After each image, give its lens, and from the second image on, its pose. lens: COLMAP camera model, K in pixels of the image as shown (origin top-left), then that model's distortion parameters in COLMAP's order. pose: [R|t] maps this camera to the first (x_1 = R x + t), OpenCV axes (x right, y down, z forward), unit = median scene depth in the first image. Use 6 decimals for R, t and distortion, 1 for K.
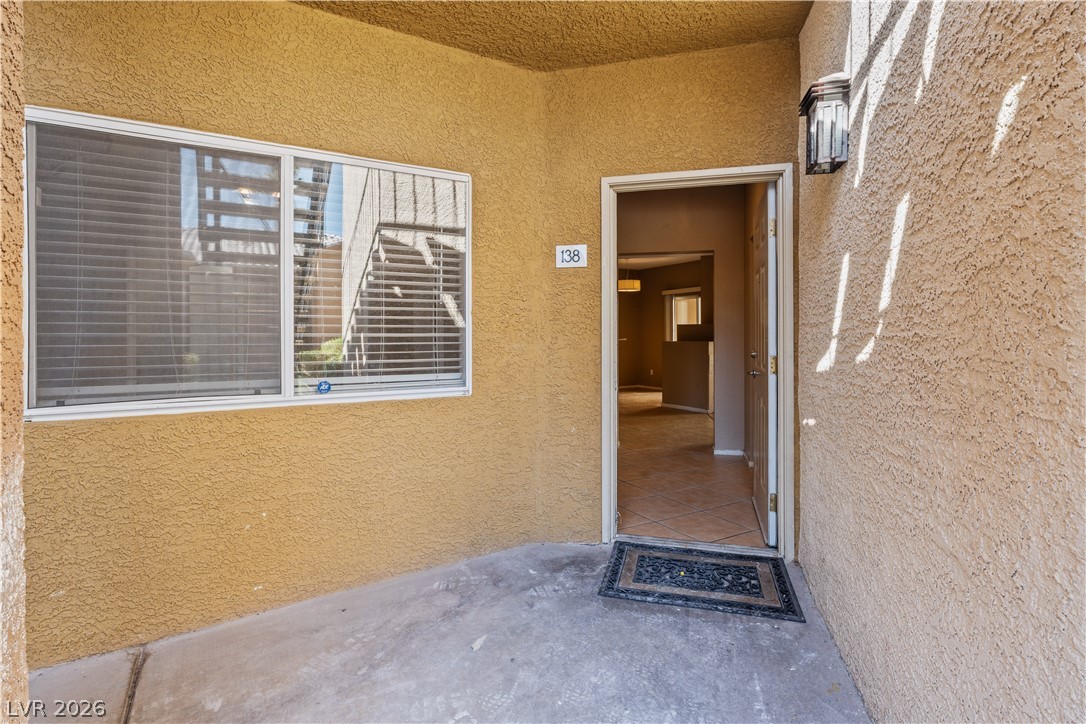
lens RADIAL K [[521.5, 0, 540.1], [0, 521.5, 337.4], [0, 0, 1]] dist [-0.009474, 0.000098]
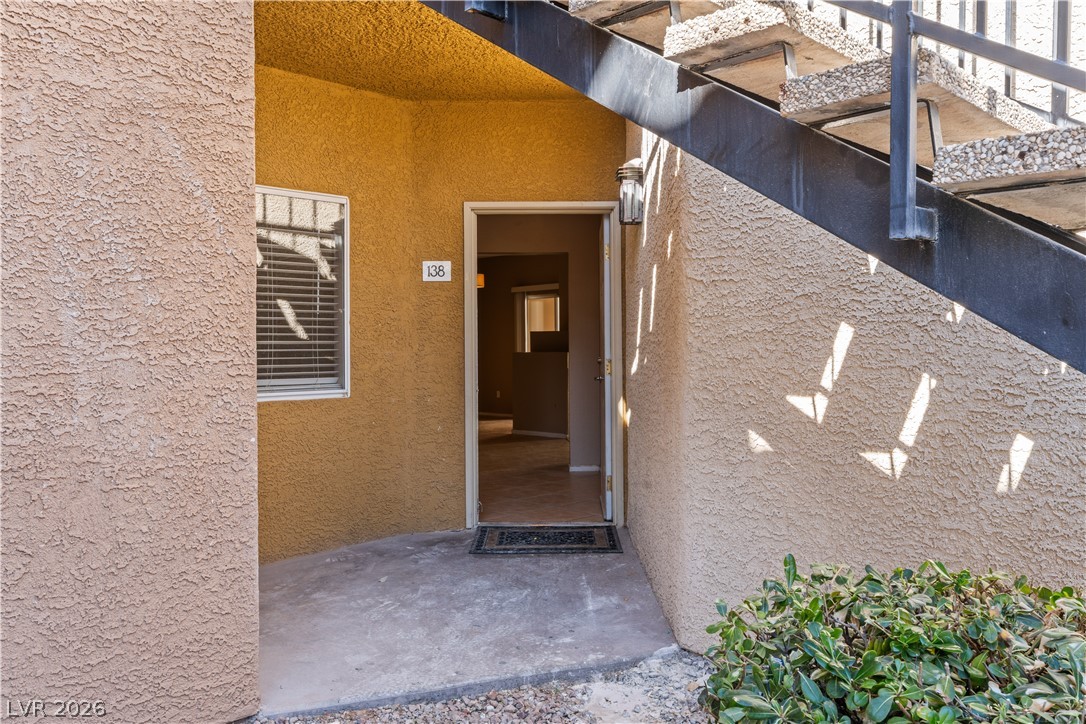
lens RADIAL K [[846.4, 0, 543.0], [0, 846.4, 362.0], [0, 0, 1]] dist [-0.000845, -0.000123]
pose [[0.963368, -0.008458, 0.268049, -0.213974], [0.005024, 0.999896, 0.013493, 0.014331], [-0.268136, -0.011652, 0.963311, -0.820927]]
